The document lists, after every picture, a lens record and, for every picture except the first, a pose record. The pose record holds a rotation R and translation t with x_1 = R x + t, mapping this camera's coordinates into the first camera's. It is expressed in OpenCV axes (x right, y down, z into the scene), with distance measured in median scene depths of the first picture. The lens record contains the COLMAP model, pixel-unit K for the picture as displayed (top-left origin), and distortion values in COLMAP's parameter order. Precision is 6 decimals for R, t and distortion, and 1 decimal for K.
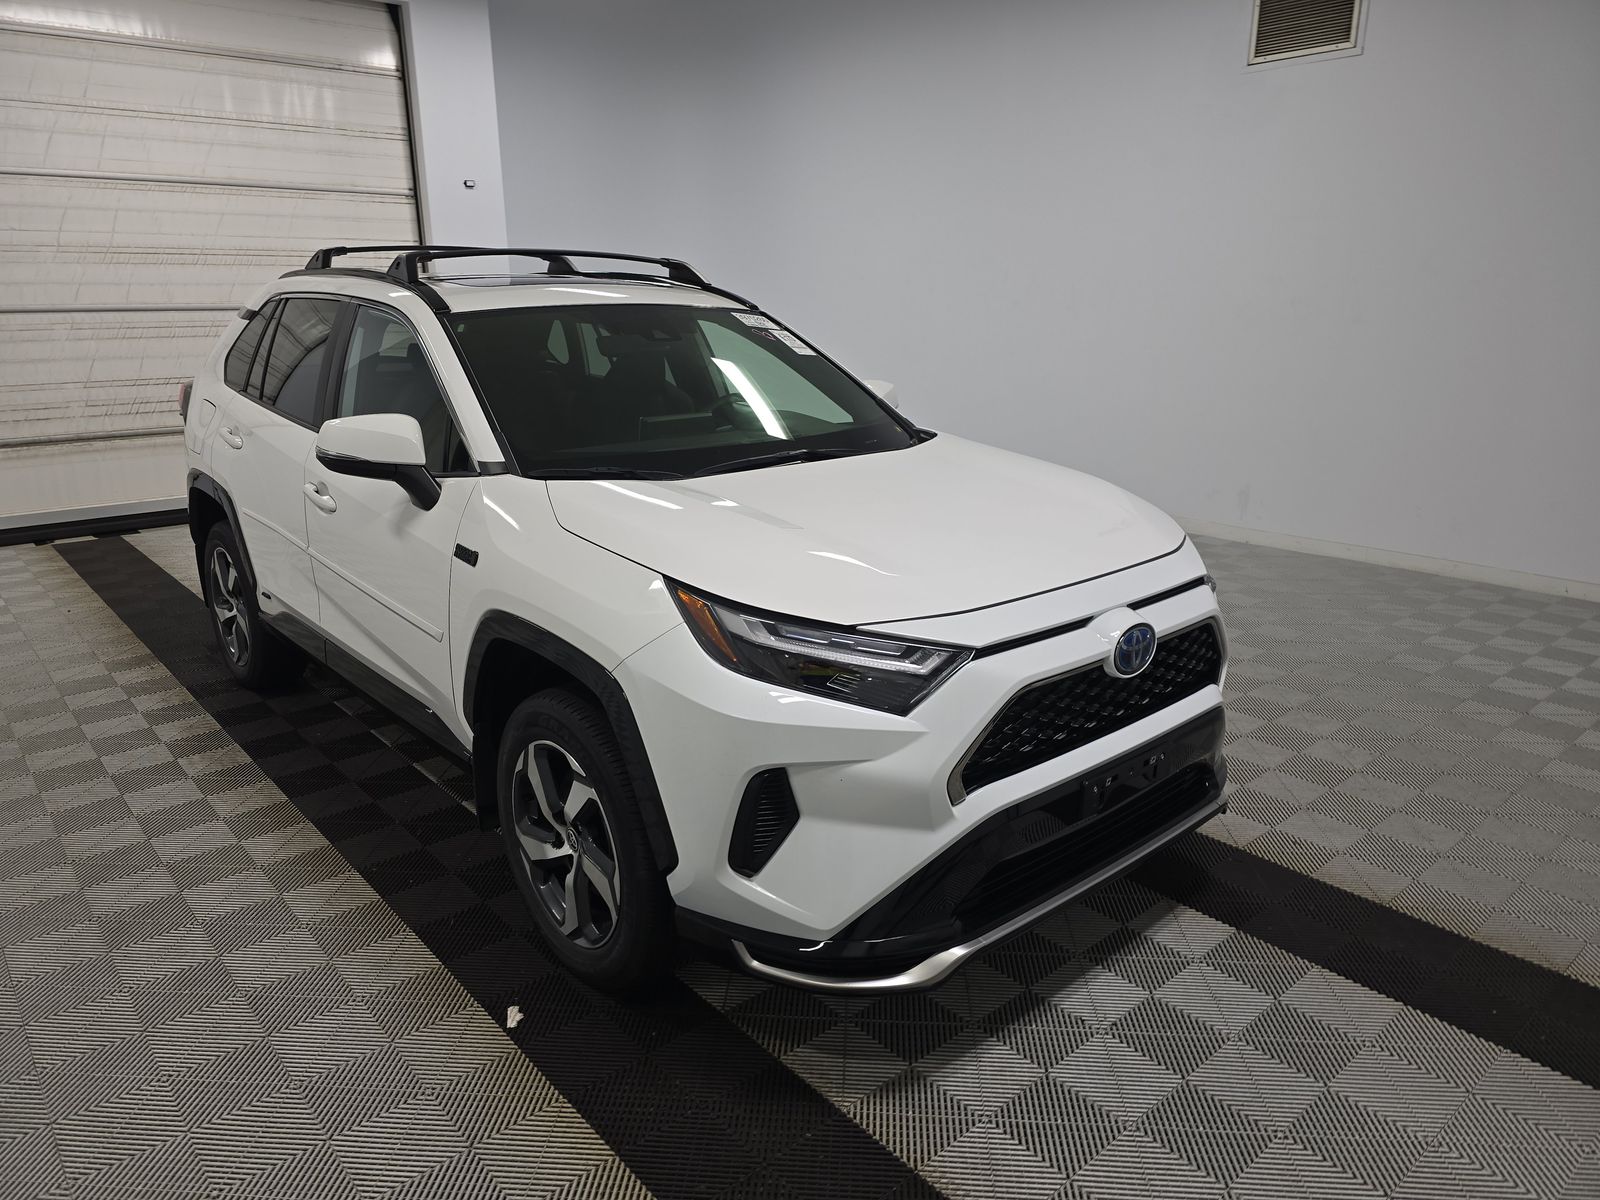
lens RADIAL K [[1080.0, 0, 804.3], [0, 1080.0, 593.9], [0, 0, 1]] dist [0.012617, -0.009879]
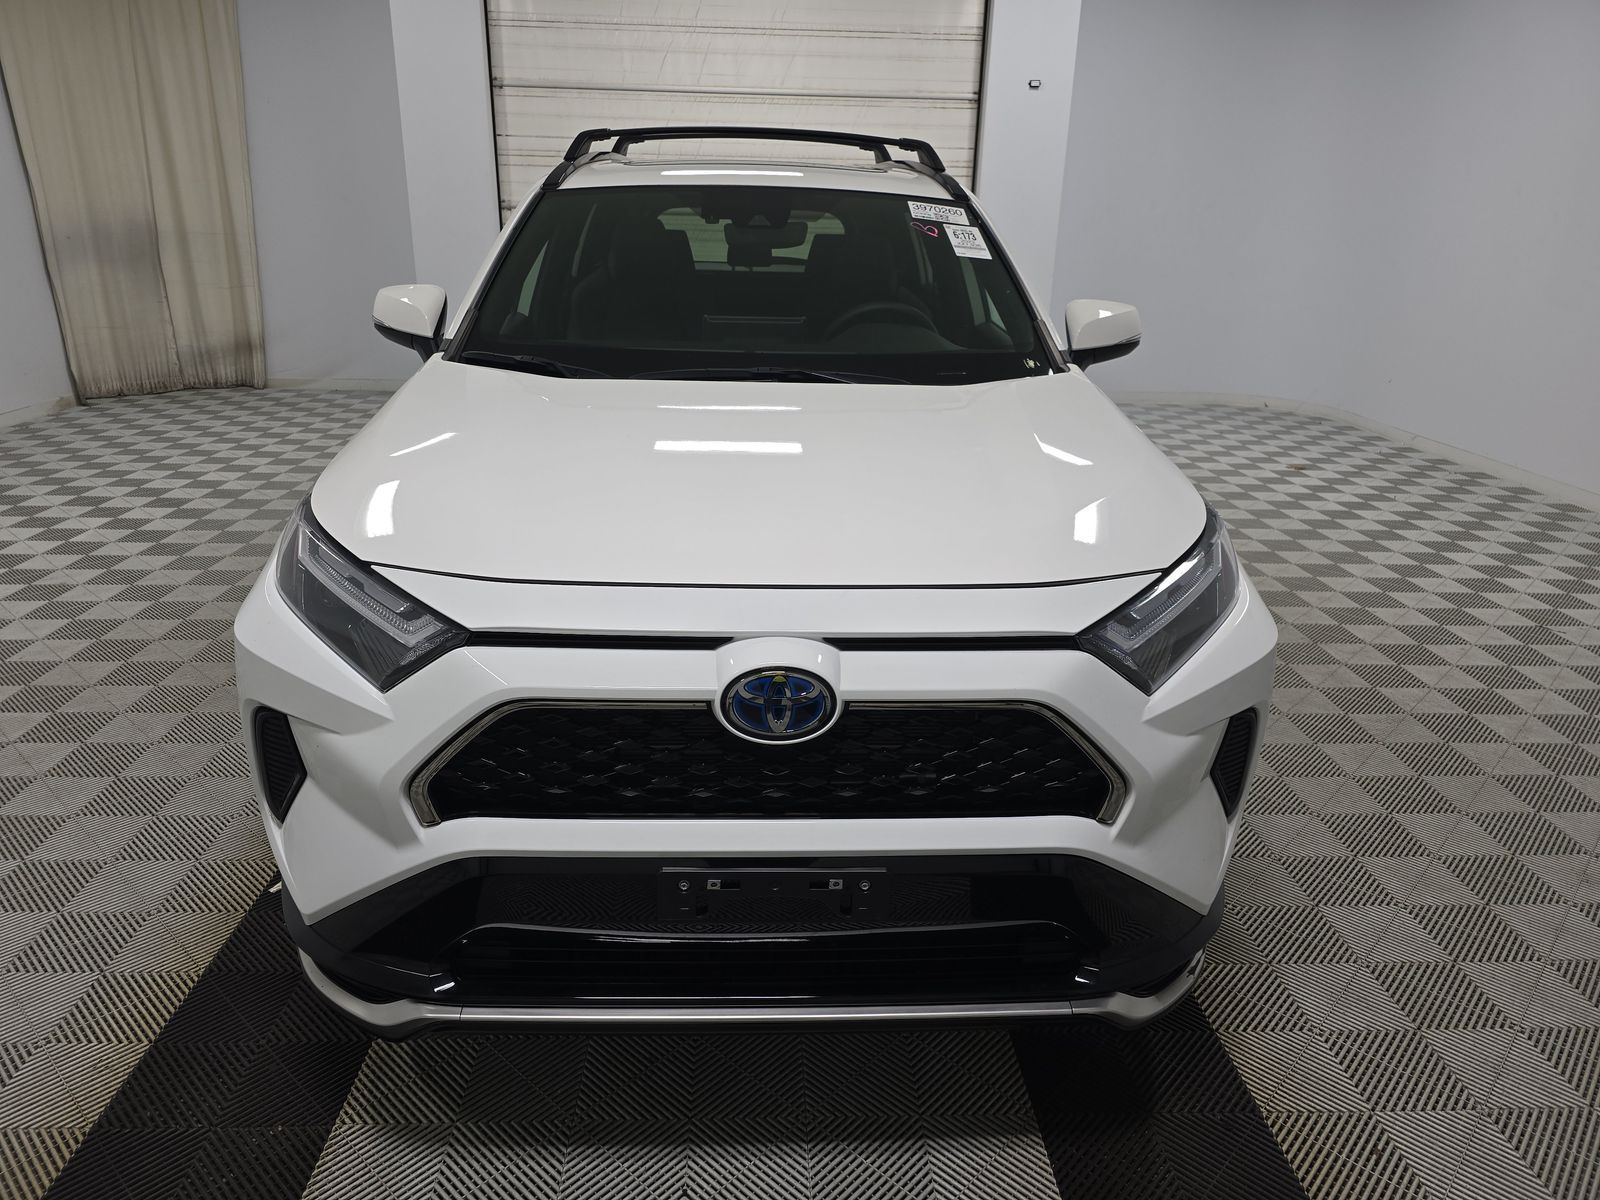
lens RADIAL K [[1080.0, 0, 798.2], [0, 1080.0, 606.8], [0, 0, 1]] dist [0.012617, -0.009879]
pose [[0.788817, 0.227233, -0.571081, 0.446922], [-0.186298, 0.973833, 0.130159, -0.060395], [0.585714, 0.003719, 0.810509, 0.328314]]
